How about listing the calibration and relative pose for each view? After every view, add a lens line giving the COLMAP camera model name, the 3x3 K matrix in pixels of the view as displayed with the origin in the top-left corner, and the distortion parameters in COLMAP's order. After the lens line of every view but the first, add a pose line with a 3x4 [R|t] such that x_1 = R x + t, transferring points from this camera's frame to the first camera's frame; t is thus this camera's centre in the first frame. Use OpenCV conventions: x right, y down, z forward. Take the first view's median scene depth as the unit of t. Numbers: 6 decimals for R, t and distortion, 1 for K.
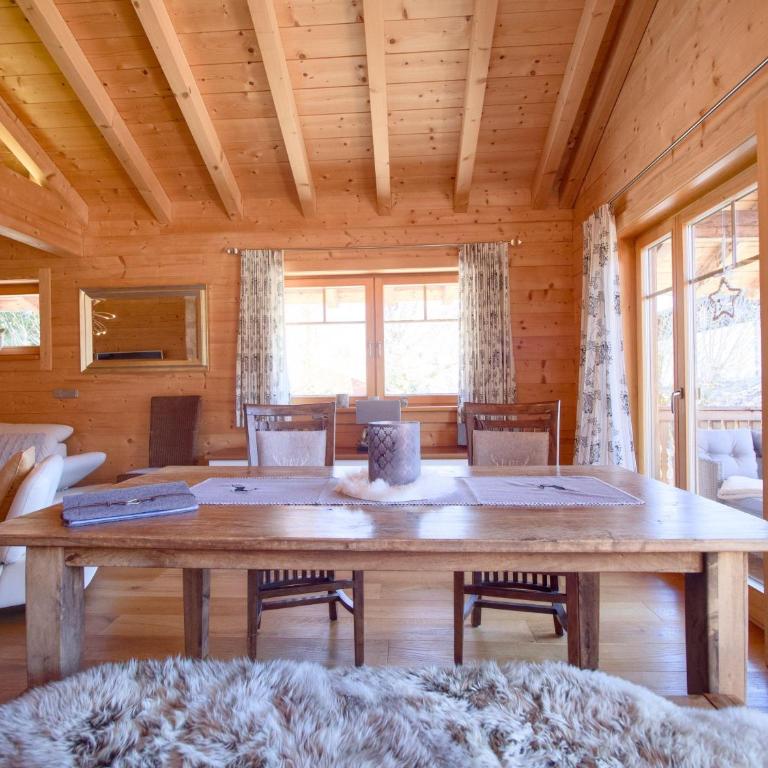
lens RADIAL K [[504.3, 0, 377.1], [0, 504.3, 384.9], [0, 0, 1]] dist [-0.005462, -0.001822]
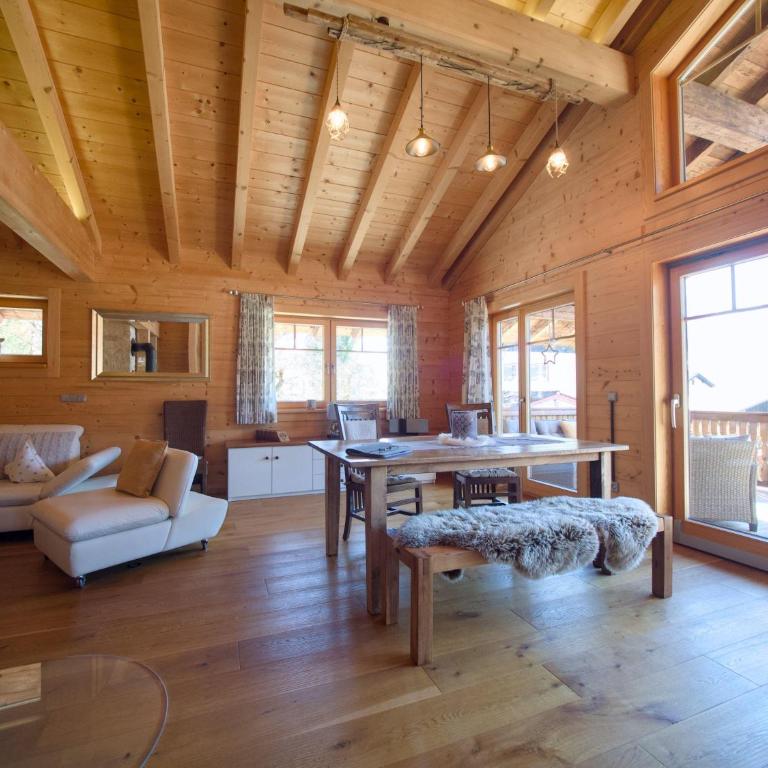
lens RADIAL K [[426.5, 0, 376.1], [0, 426.5, 384.6], [0, 0, 1]] dist [-0.003856, -0.003411]
pose [[0.908750, 0.020842, 0.416820, -0.414705], [-0.009666, 0.999535, -0.028905, 0.008095], [-0.417229, 0.022238, 0.908529, -0.183823]]
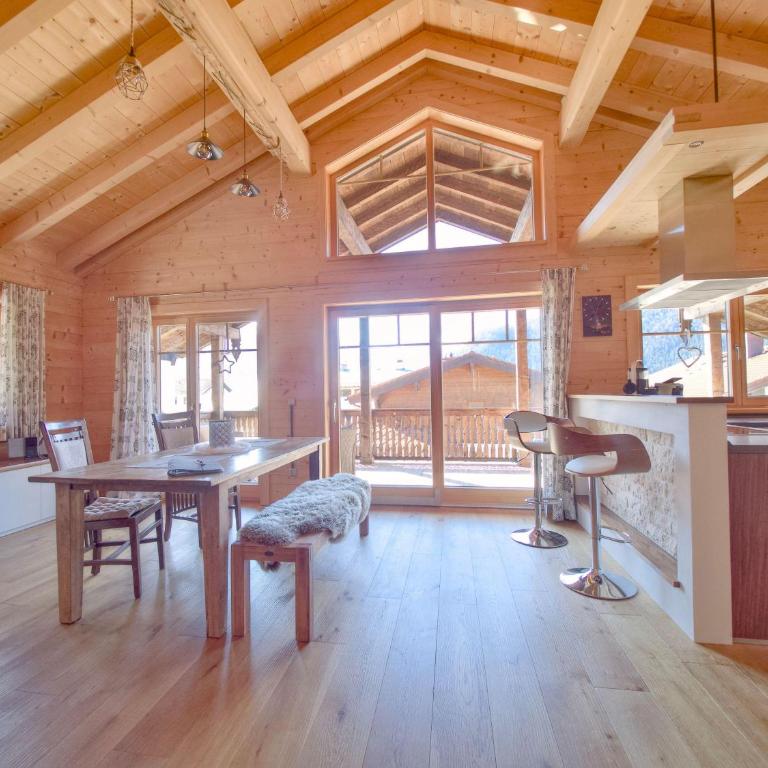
lens RADIAL K [[426.5, 0, 376.1], [0, 426.5, 384.6], [0, 0, 1]] dist [-0.003856, -0.003411]
pose [[0.101249, 0.032988, 0.994314, -0.687425], [0.016333, 0.999260, -0.034815, 0.000609], [-0.994727, 0.019766, 0.100635, 0.068894]]
